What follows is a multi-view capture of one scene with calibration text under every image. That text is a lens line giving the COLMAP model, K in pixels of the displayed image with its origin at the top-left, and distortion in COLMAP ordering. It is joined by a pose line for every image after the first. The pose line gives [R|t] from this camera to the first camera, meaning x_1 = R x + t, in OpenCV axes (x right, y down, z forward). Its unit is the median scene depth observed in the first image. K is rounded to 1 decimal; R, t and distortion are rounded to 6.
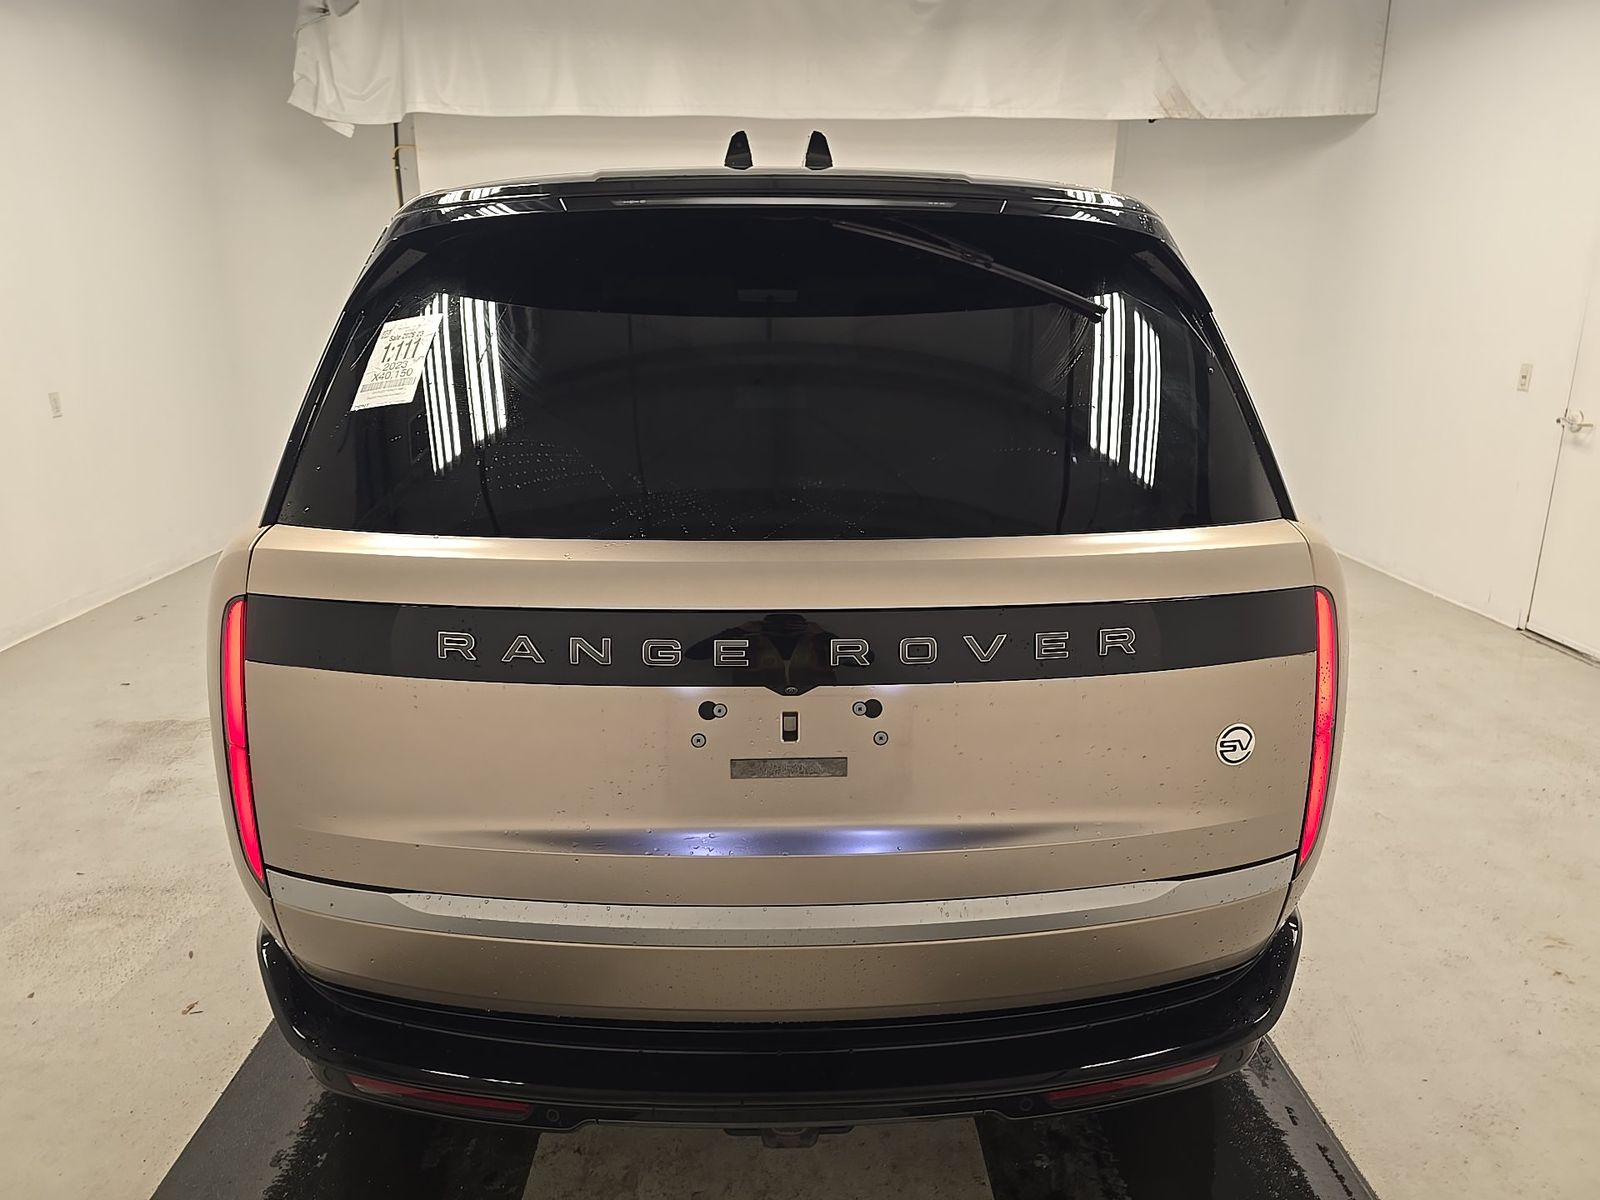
lens RADIAL K [[1075.8, 0, 800.0], [0, 1075.8, 600.0], [0, 0, 1]] dist [0.024559, -0.001982]
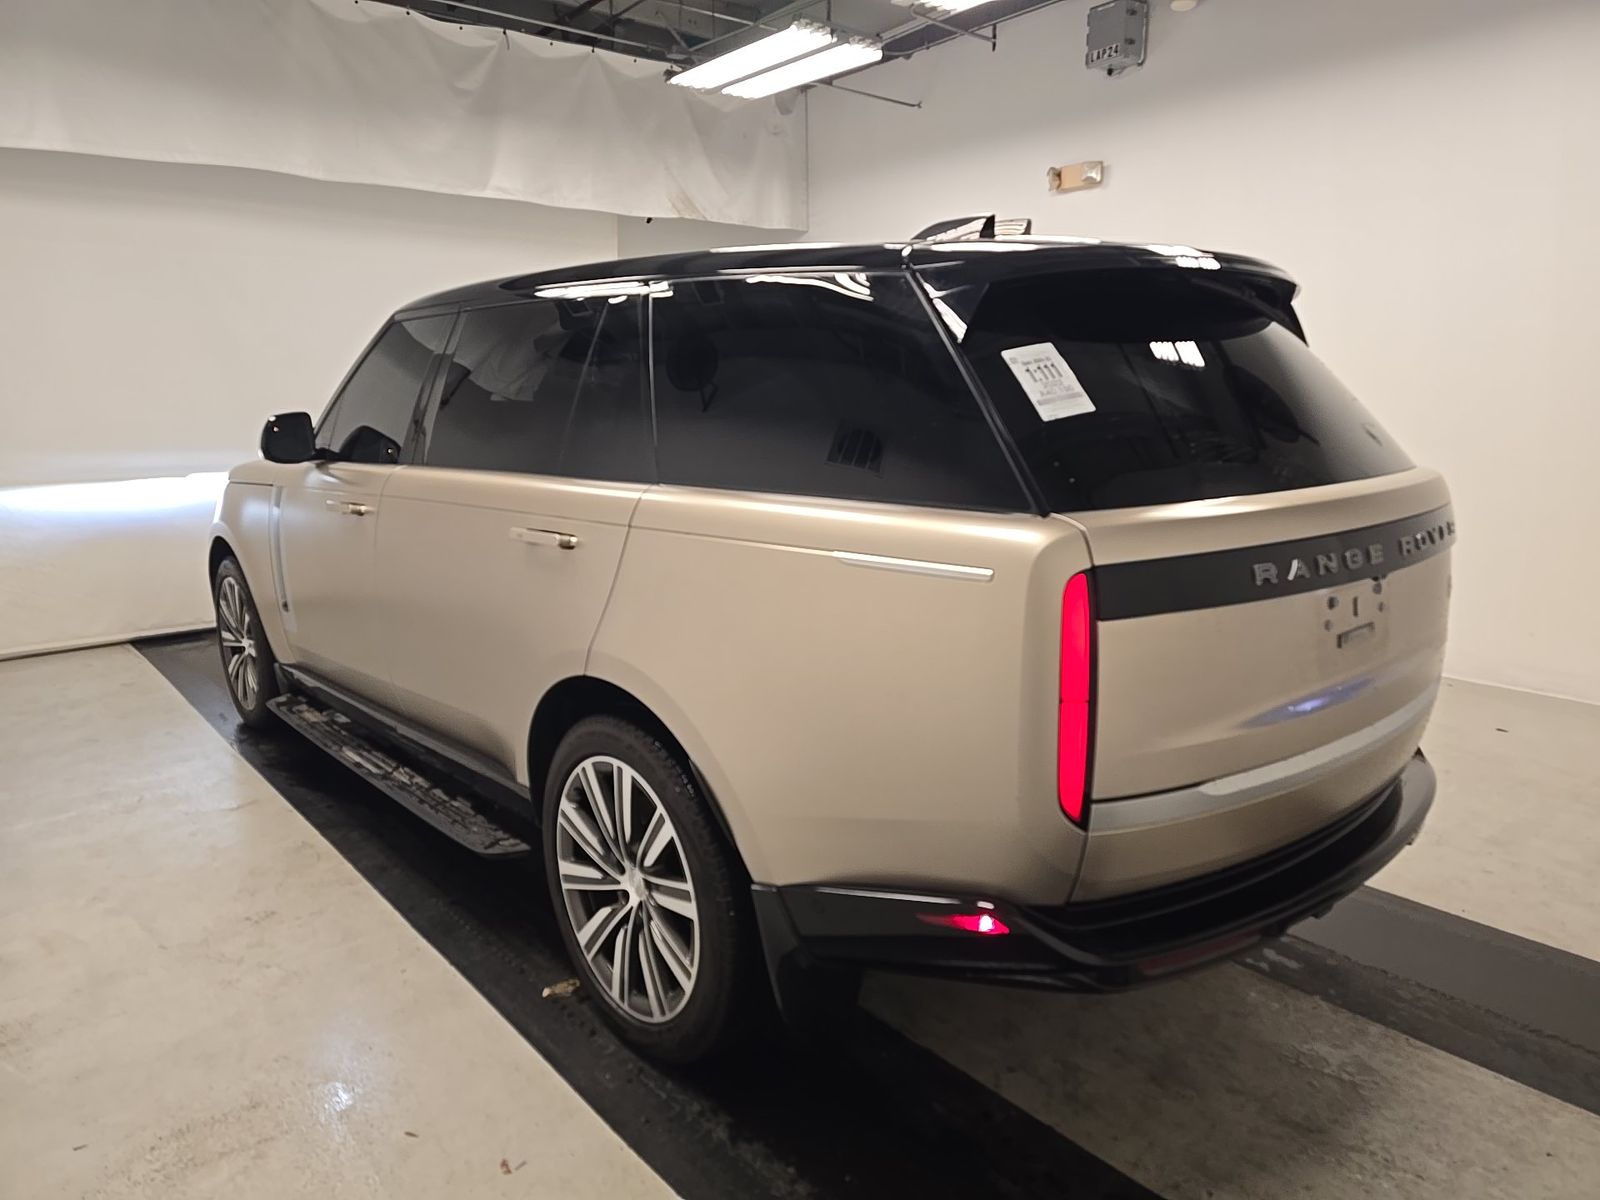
lens RADIAL K [[1075.8, 0, 800.0], [0, 1075.8, 600.0], [0, 0, 1]] dist [0.024559, -0.001982]
pose [[0.790865, -0.137242, 0.596404, -0.423017], [0.182124, 0.983157, -0.015267, -0.002950], [-0.584263, 0.120694, 0.802540, 0.066809]]
